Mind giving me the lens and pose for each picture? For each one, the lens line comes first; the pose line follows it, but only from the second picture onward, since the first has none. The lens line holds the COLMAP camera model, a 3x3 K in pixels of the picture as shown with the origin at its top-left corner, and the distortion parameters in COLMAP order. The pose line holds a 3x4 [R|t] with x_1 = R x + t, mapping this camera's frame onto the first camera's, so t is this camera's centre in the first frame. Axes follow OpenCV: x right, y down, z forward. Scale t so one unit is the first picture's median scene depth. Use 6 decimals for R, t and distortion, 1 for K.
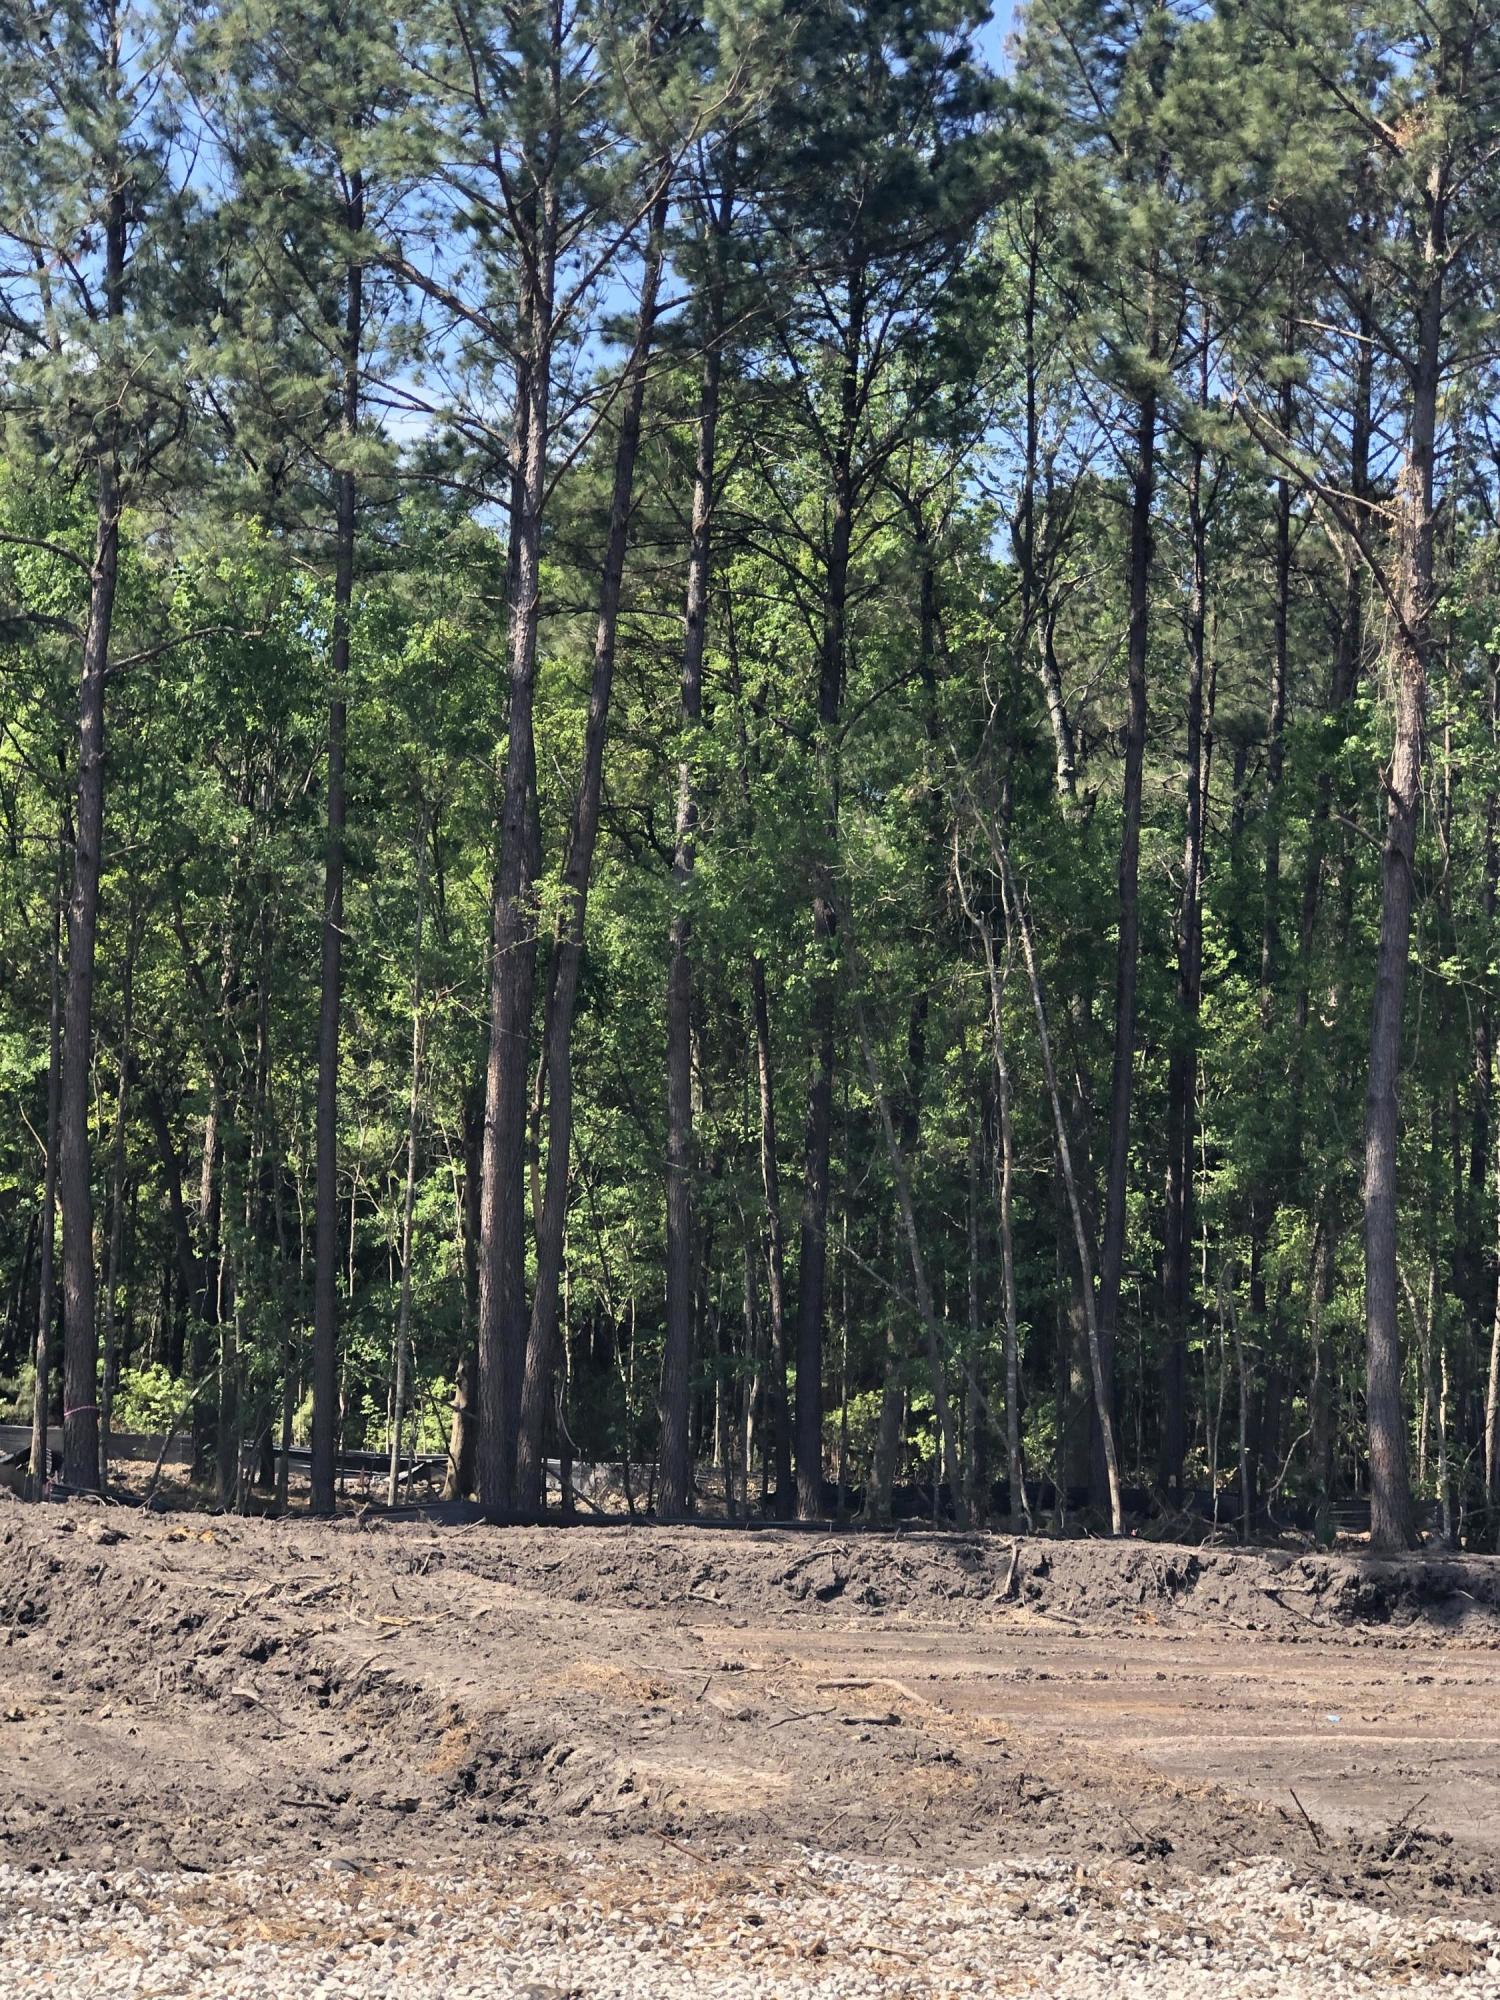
lens RADIAL K [[3486.1, 0, 750.0], [0, 3486.1, 1000.0], [0, 0, 1]] dist [-0.004005, 0.532896]
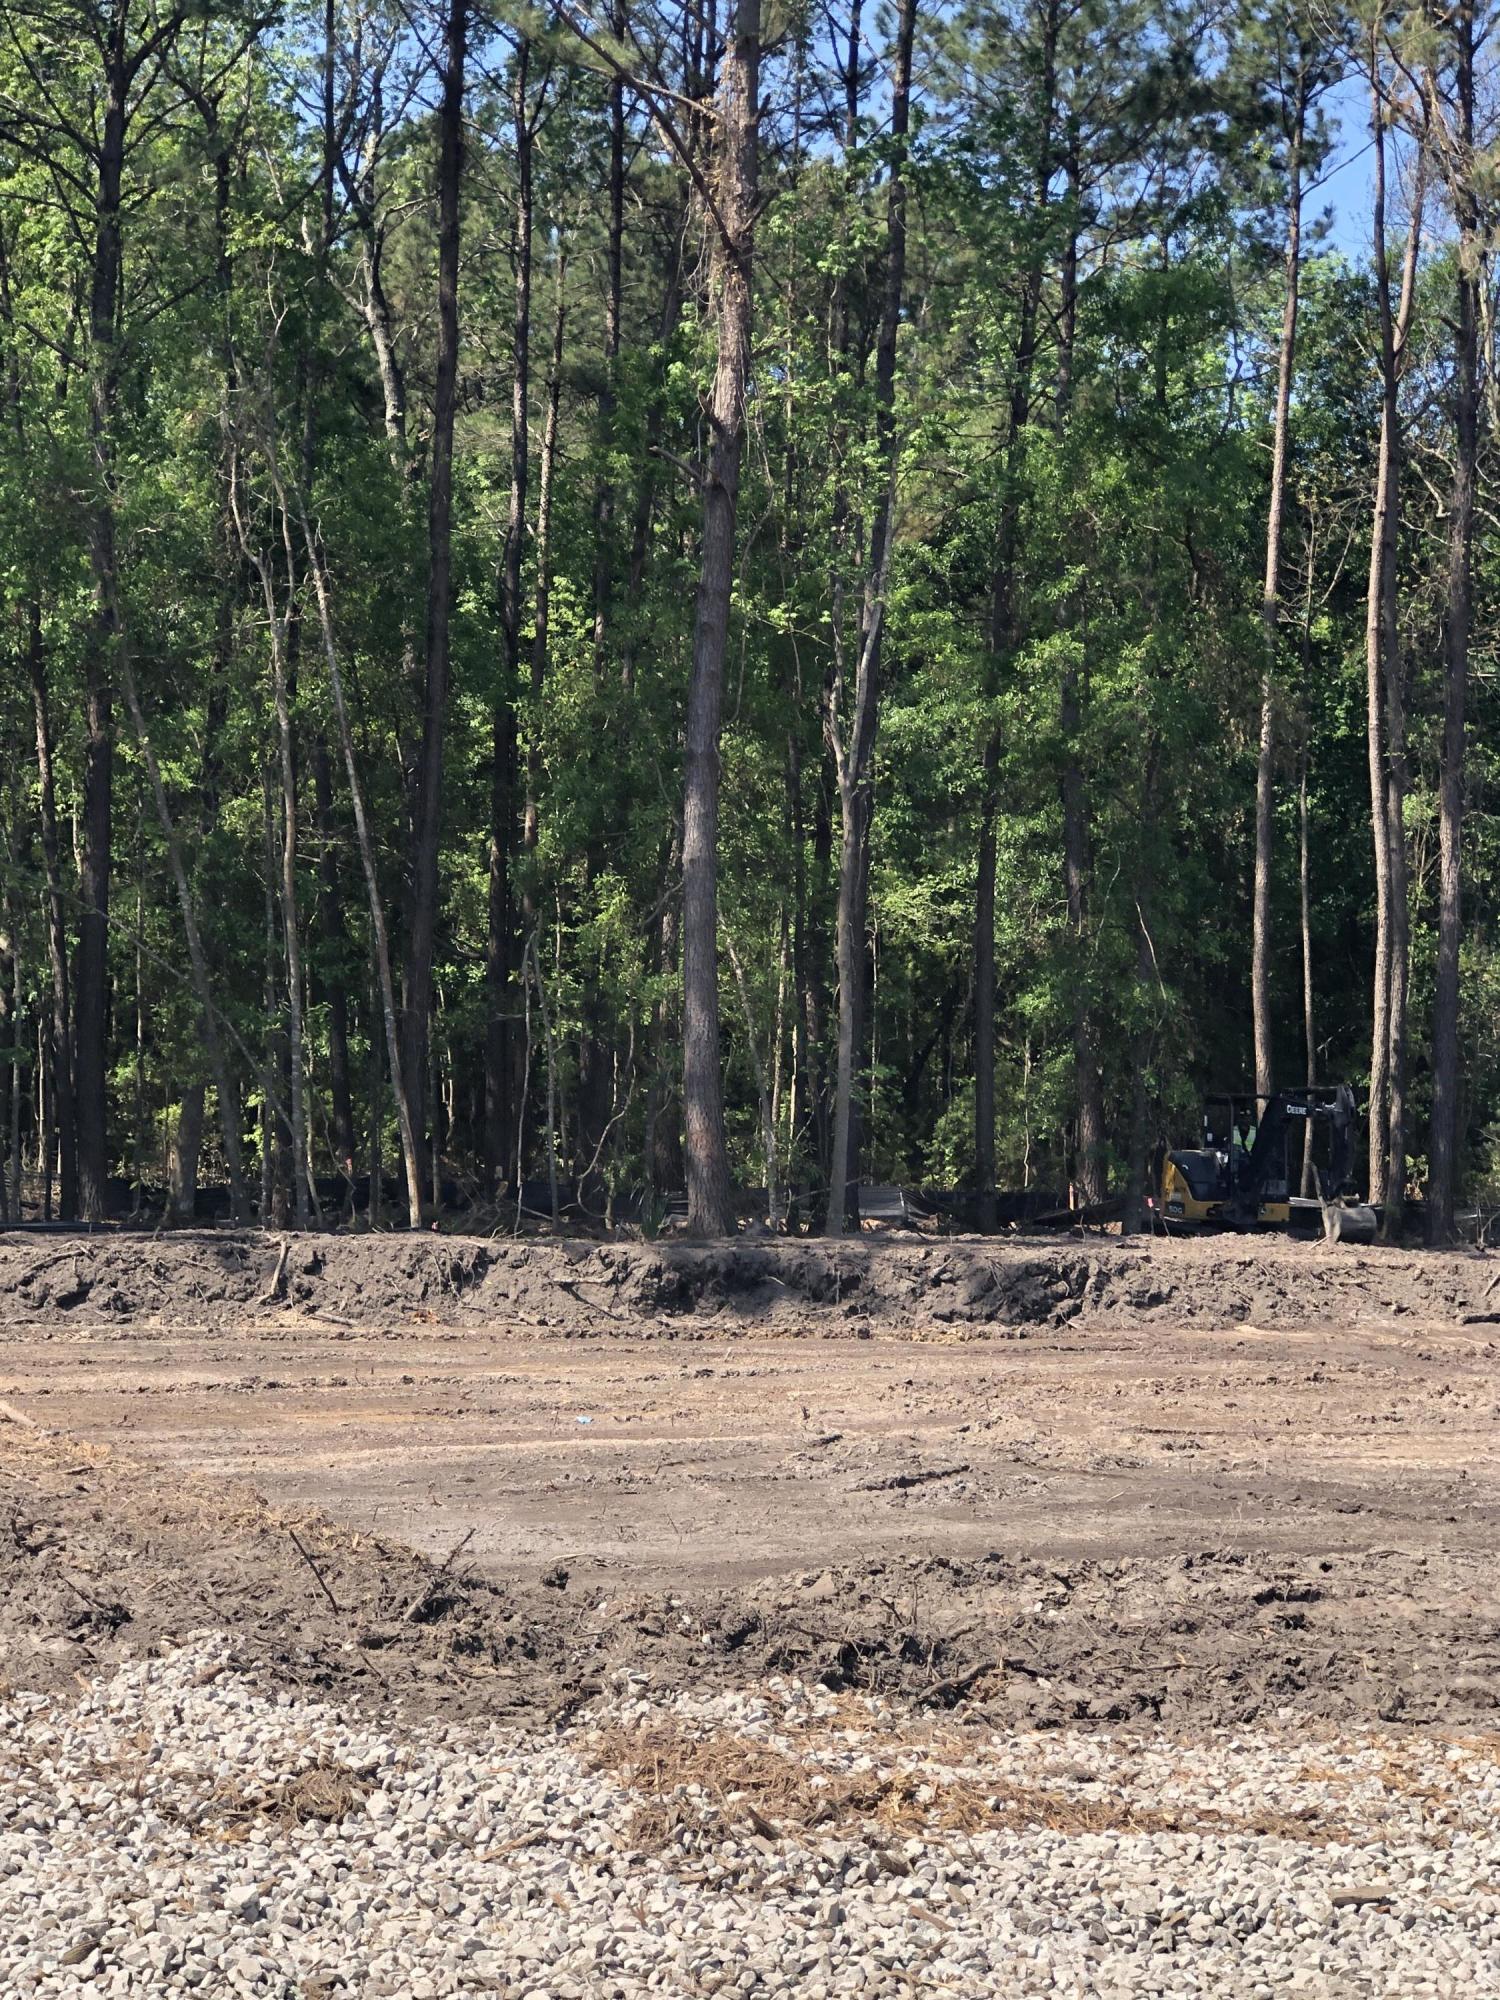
lens RADIAL K [[3486.1, 0, 750.0], [0, 3486.1, 1000.0], [0, 0, 1]] dist [-0.004005, 0.532896]
pose [[0.986473, -0.014486, 0.163280, 0.048551], [0.000891, 0.996547, 0.083030, 0.019147], [-0.163919, -0.081761, 0.983080, 0.097520]]
